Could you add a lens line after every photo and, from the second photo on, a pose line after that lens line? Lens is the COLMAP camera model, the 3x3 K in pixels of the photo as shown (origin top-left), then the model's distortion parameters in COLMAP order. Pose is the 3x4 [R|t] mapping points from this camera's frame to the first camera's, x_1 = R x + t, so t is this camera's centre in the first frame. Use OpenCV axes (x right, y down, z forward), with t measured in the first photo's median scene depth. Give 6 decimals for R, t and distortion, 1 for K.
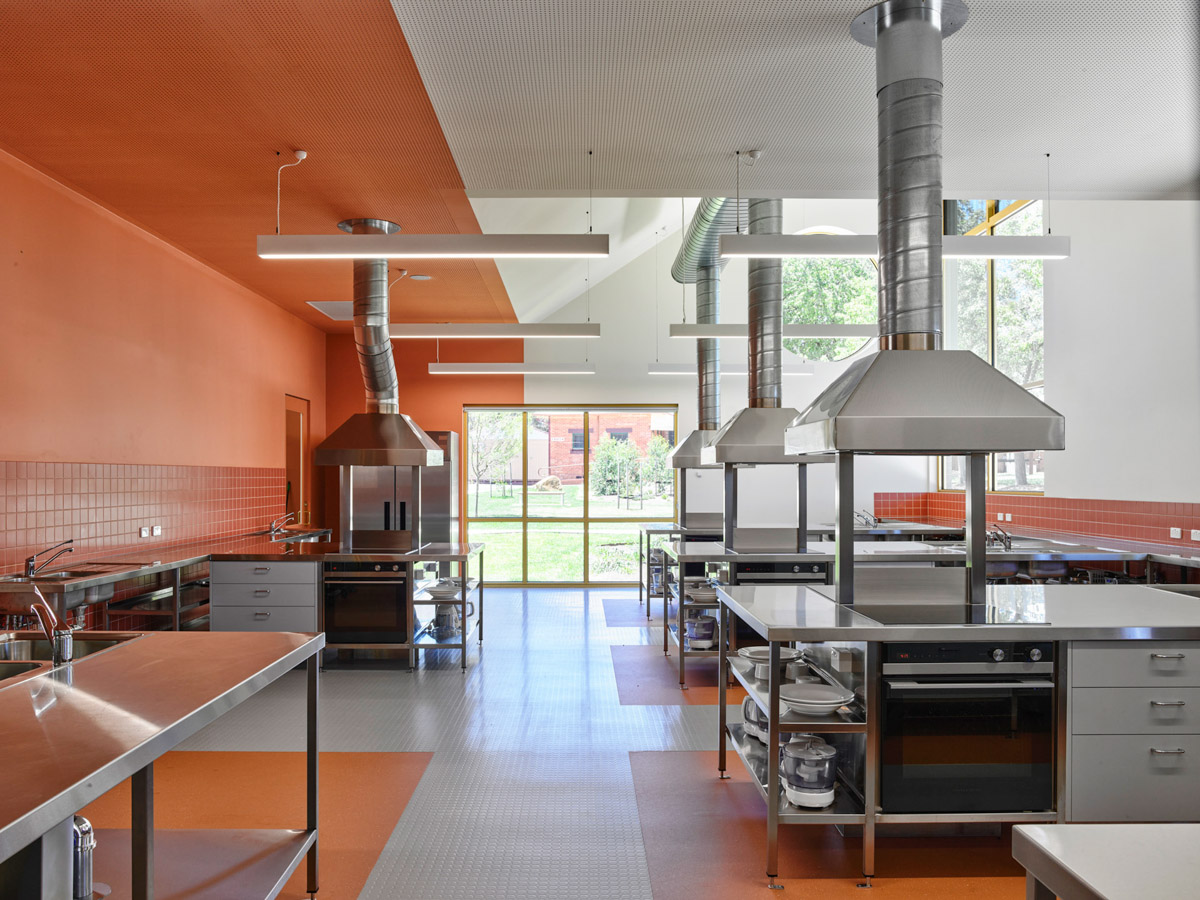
lens RADIAL K [[1564.0, 0, 600.0], [0, 1564.0, 450.0], [0, 0, 1]] dist [-0.008031, -0.036201]
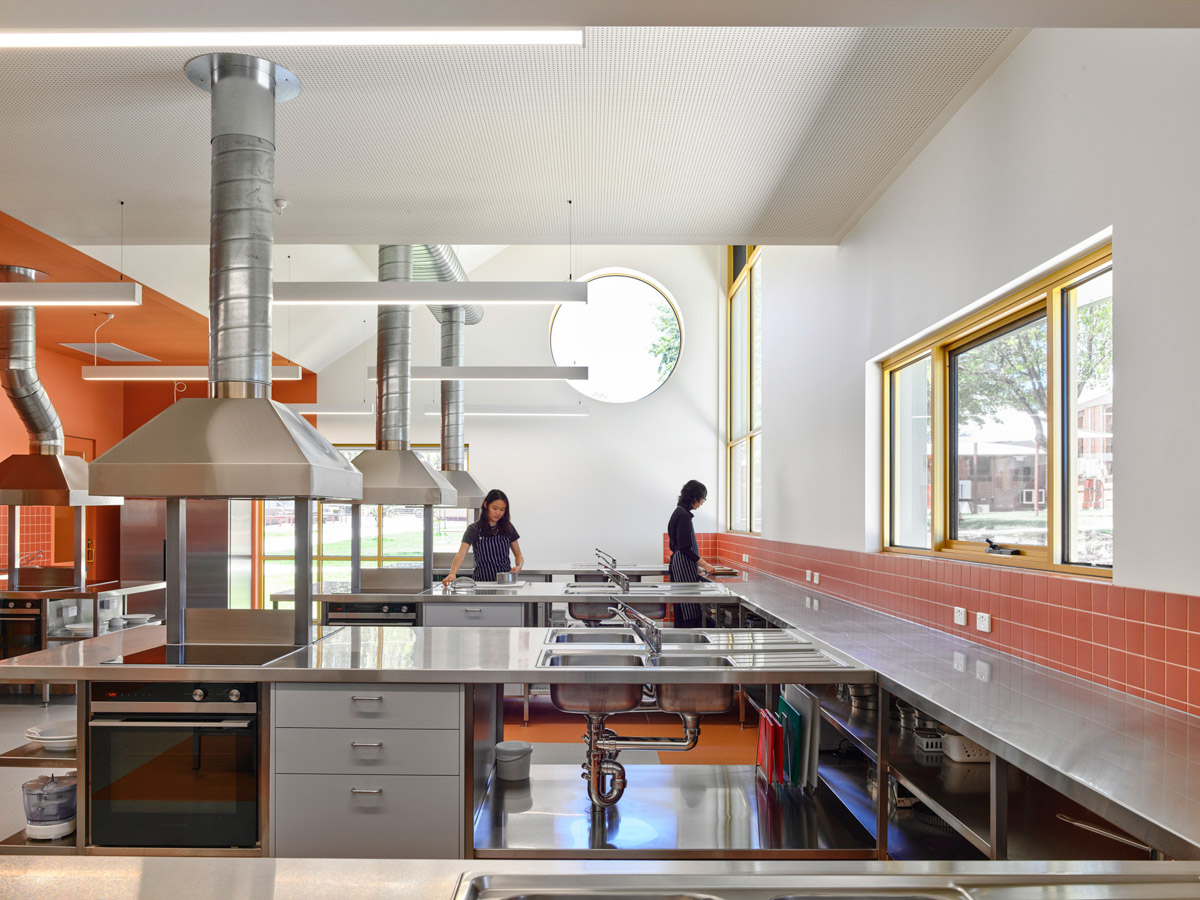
lens RADIAL K [[1565.9, 0, 600.0], [0, 1565.9, 450.0], [0, 0, 1]] dist [-0.112572, 0.037286]
pose [[0.999902, 0.002063, -0.013812, 0.255400], [-0.002397, 0.999704, -0.024205, -0.002685], [0.013758, 0.024236, 0.999612, -0.008722]]
